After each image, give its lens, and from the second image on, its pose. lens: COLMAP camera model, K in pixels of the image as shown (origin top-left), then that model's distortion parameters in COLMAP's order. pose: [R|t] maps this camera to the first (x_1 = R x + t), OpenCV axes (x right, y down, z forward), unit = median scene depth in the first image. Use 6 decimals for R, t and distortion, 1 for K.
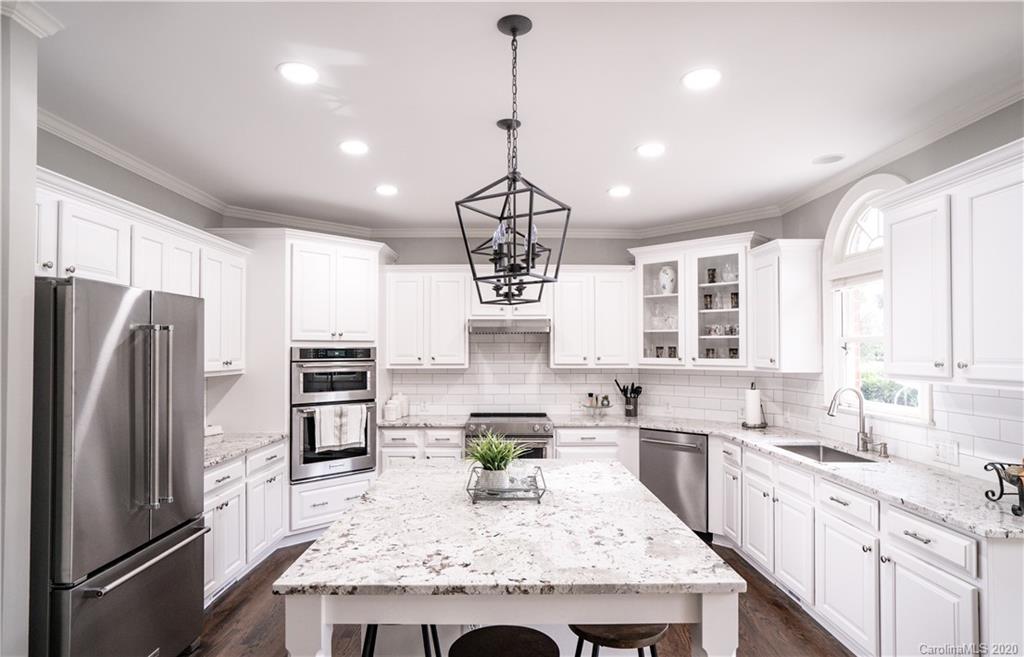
lens RADIAL K [[565.7, 0, 506.8], [0, 565.7, 348.9], [0, 0, 1]] dist [-0.000732, 0.003702]
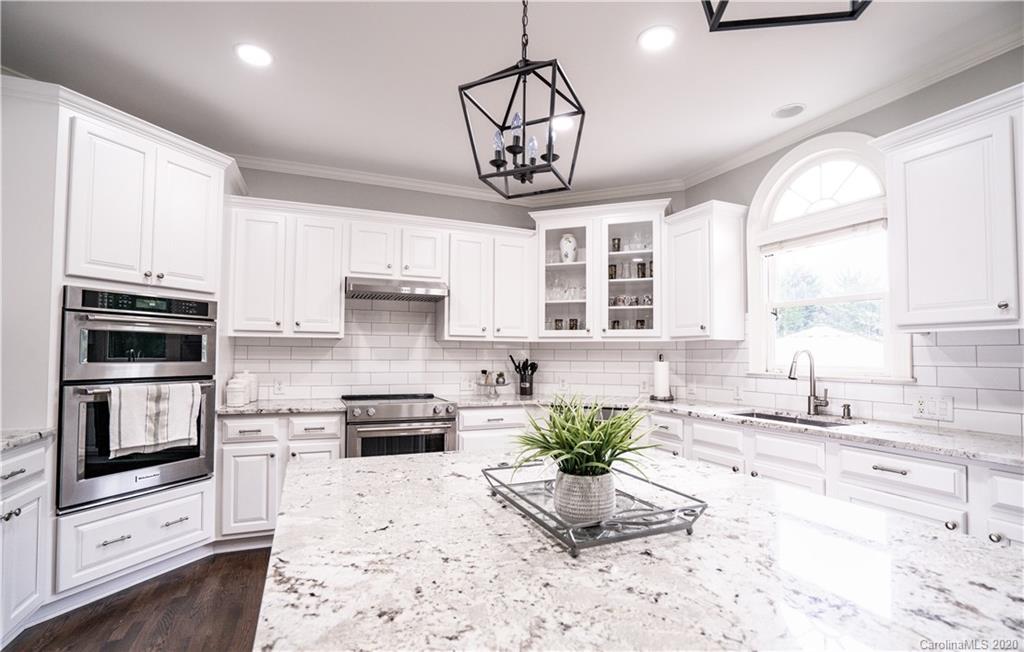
lens RADIAL K [[472.4, 0, 504.1], [0, 472.4, 342.7], [0, 0, 1]] dist [-0.026576, 0.006942]
pose [[0.924289, 0.018004, 0.381268, -0.127502], [-0.010367, 0.999703, -0.022077, 0.059652], [-0.381552, 0.016453, 0.924201, 0.343395]]
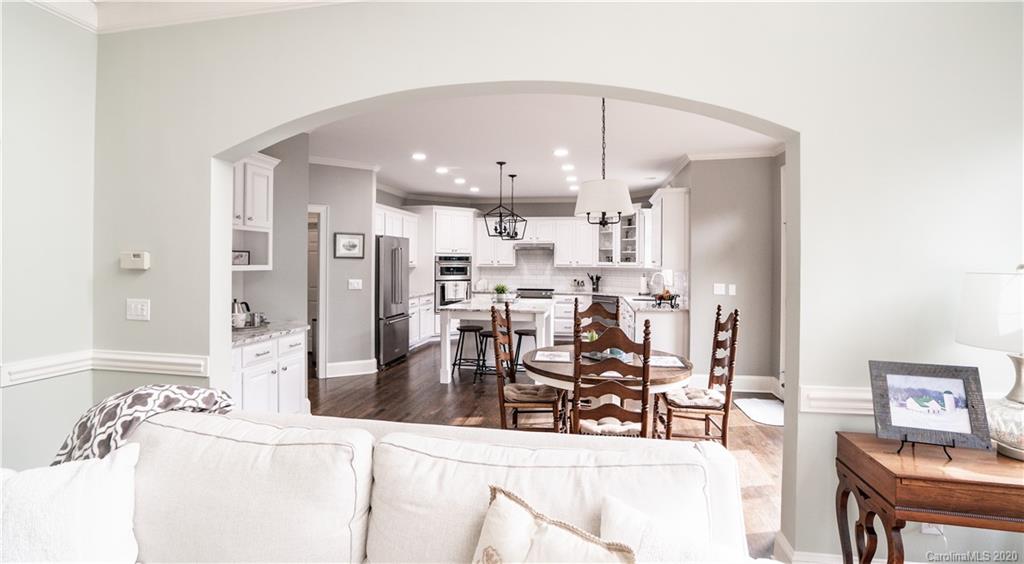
lens RADIAL K [[467.5, 0, 511.5], [0, 467.5, 271.2], [0, 0, 1]] dist [-0.031736, 0.010185]
pose [[0.984297, 0.010931, -0.176183, 0.252546], [-0.006476, 0.999645, 0.025845, 0.008581], [0.176403, -0.024298, 0.984018, -0.794382]]
